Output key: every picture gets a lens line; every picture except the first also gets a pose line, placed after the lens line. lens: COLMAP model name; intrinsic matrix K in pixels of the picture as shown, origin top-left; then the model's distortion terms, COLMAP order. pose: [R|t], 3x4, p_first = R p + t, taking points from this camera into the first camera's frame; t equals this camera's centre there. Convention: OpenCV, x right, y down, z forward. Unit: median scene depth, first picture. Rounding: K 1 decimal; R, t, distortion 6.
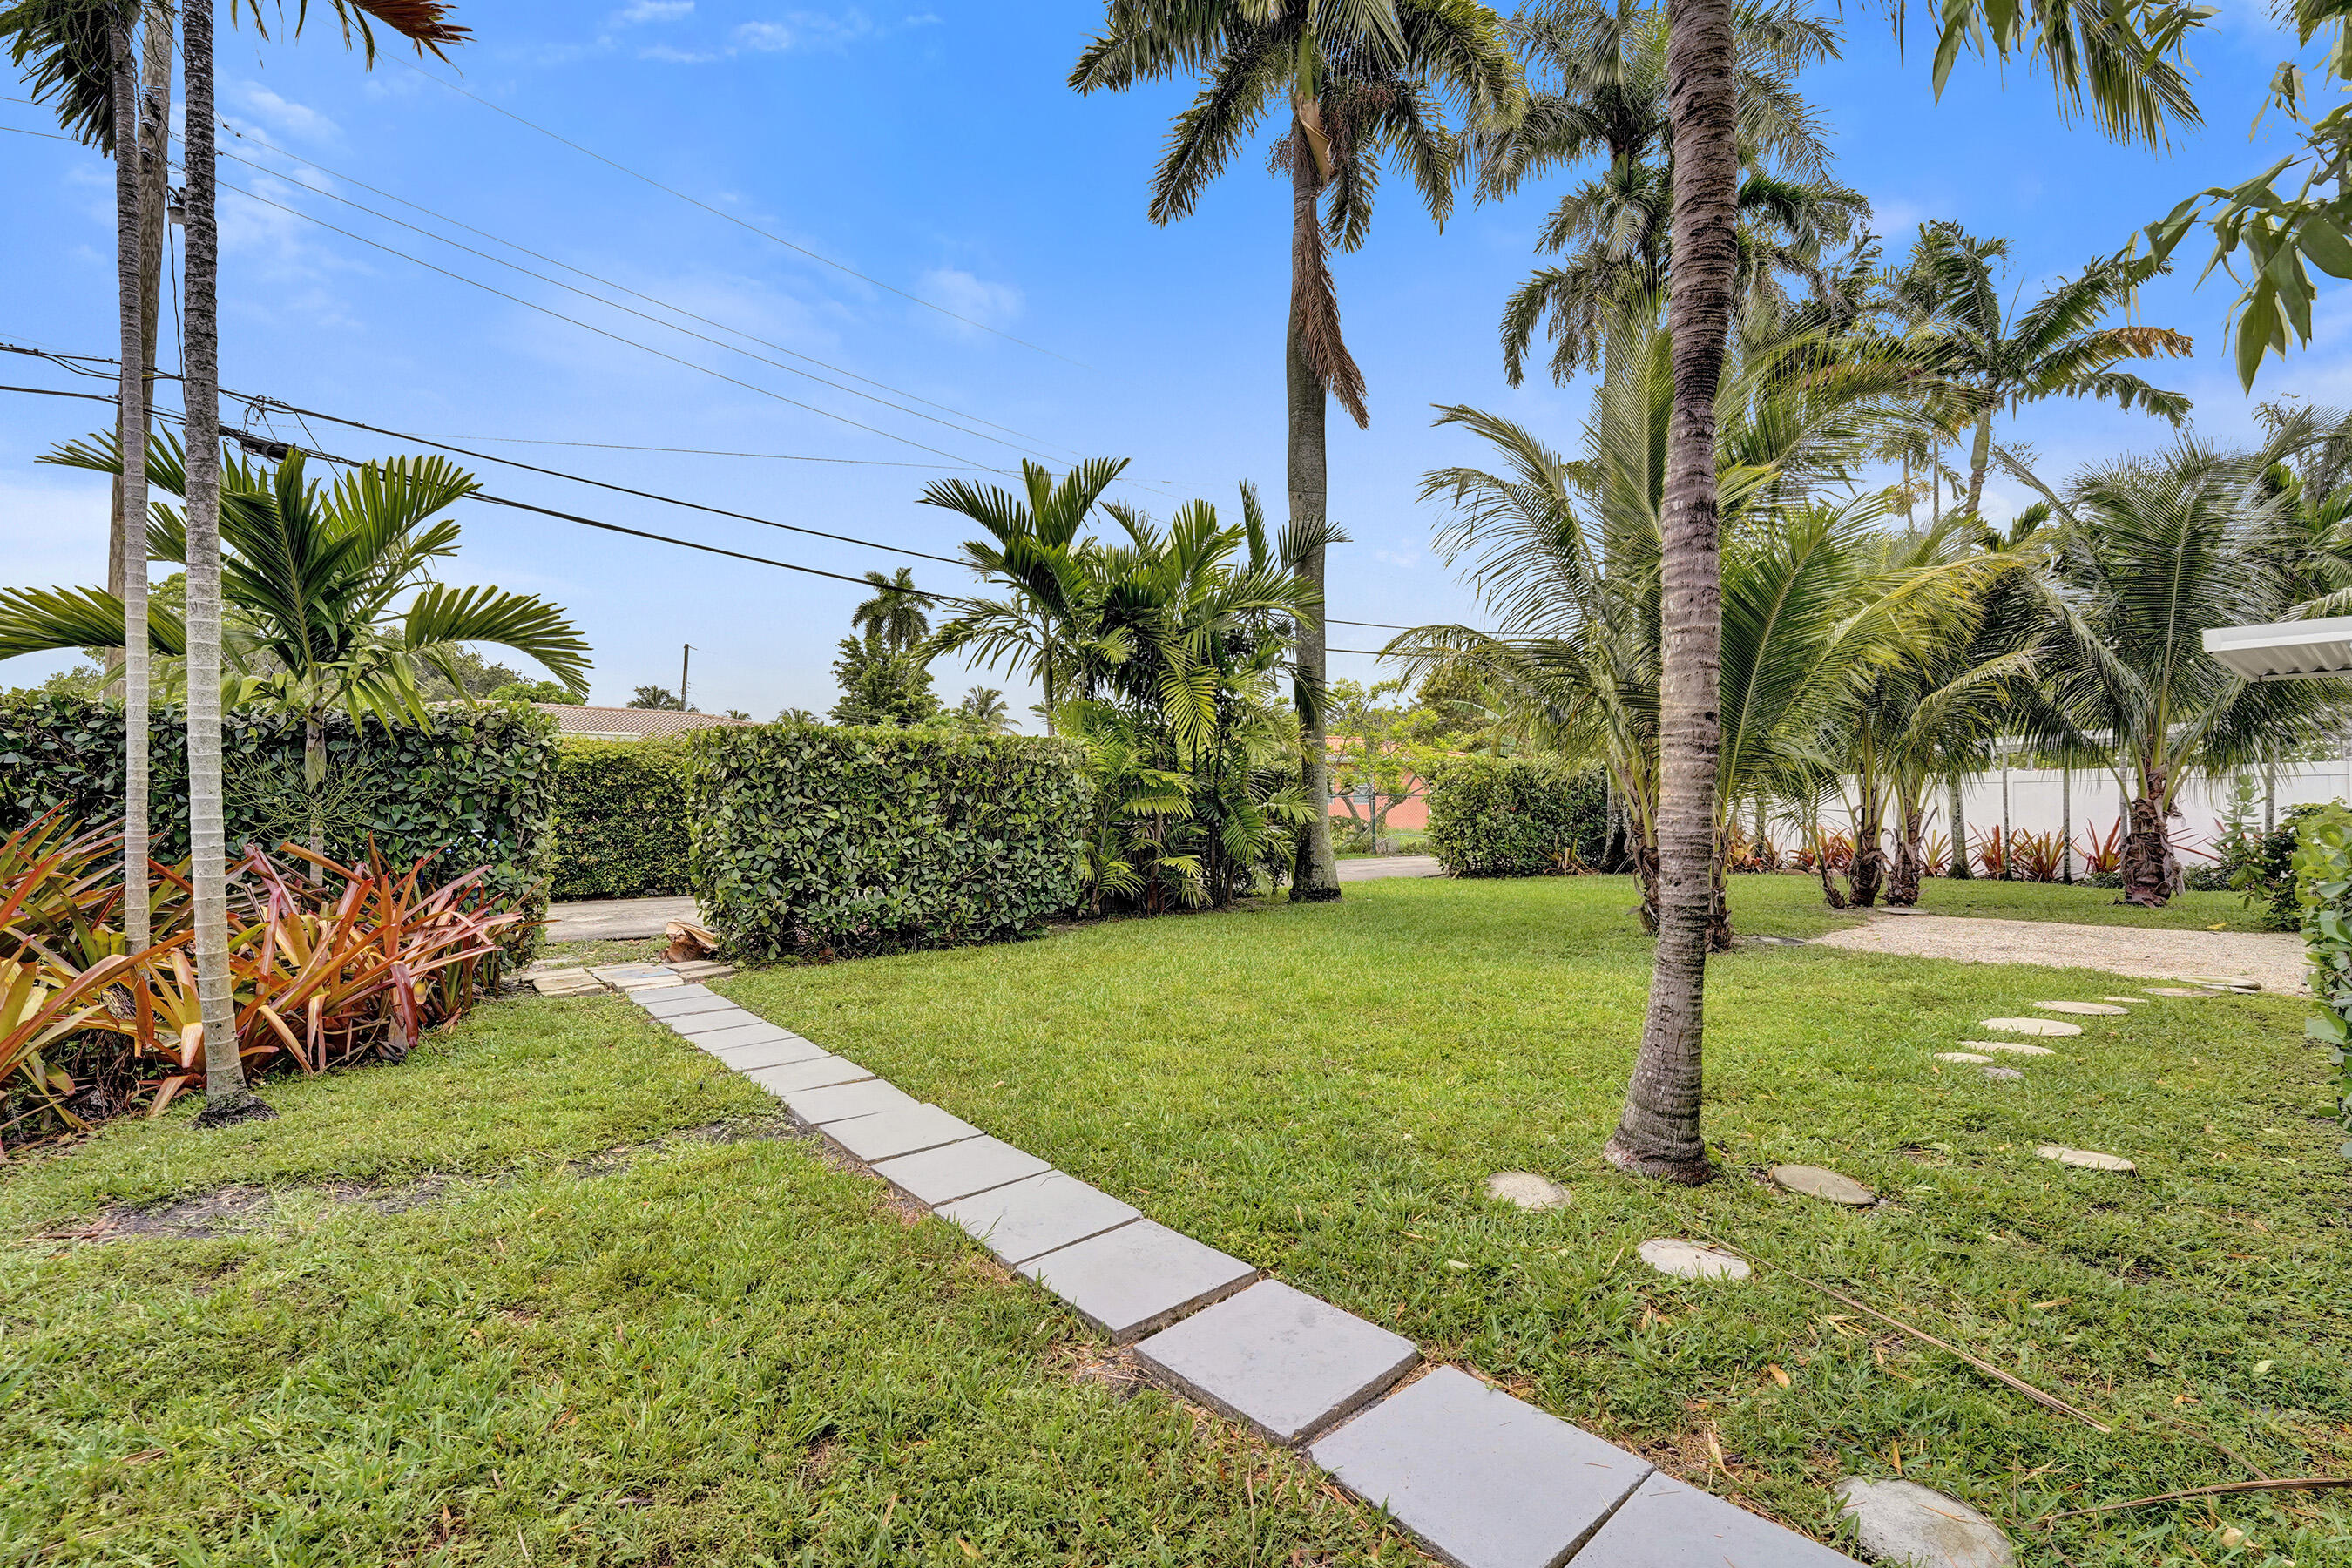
lens RADIAL K [[968.6, 0, 1169.9], [0, 968.6, 795.4], [0, 0, 1]] dist [-0.014328, 0.000306]
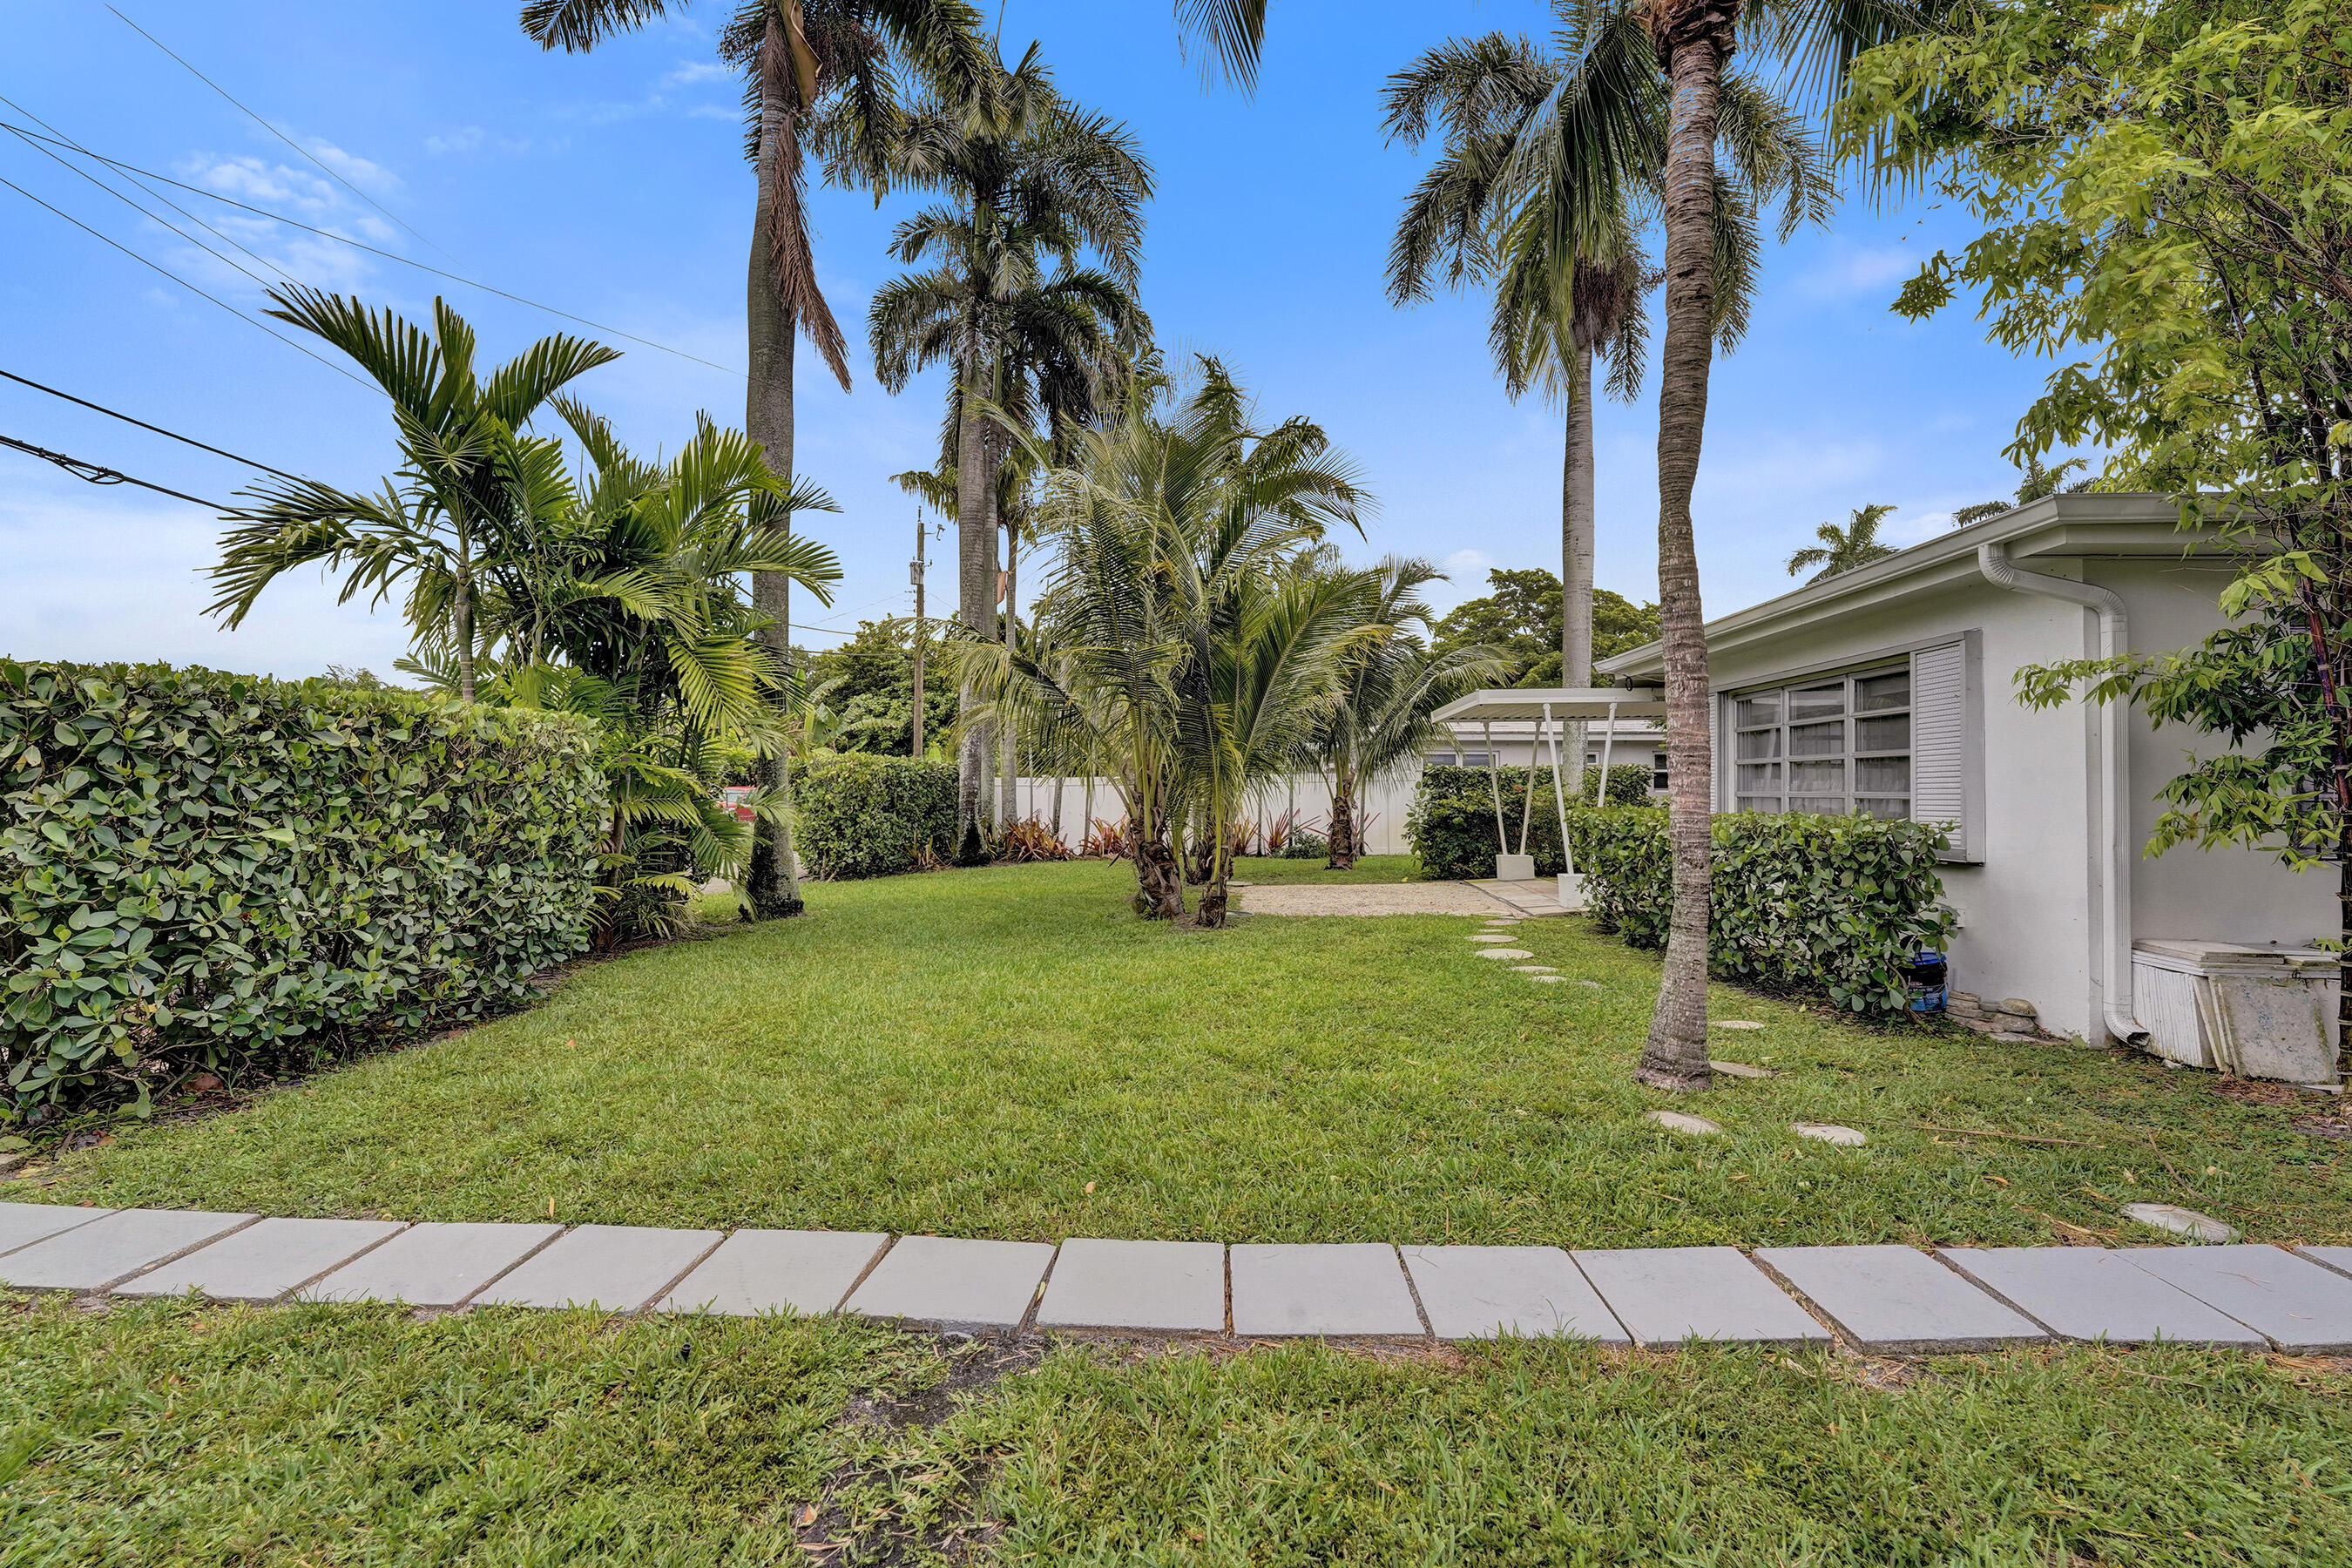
lens RADIAL K [[968.6, 0, 1178.3], [0, 968.6, 782.6], [0, 0, 1]] dist [-0.014328, 0.000306]
pose [[0.694679, 0.008092, 0.719274, -0.366683], [-0.001313, 0.999949, -0.009982, -0.005200], [-0.719319, 0.005990, 0.694654, 0.227935]]
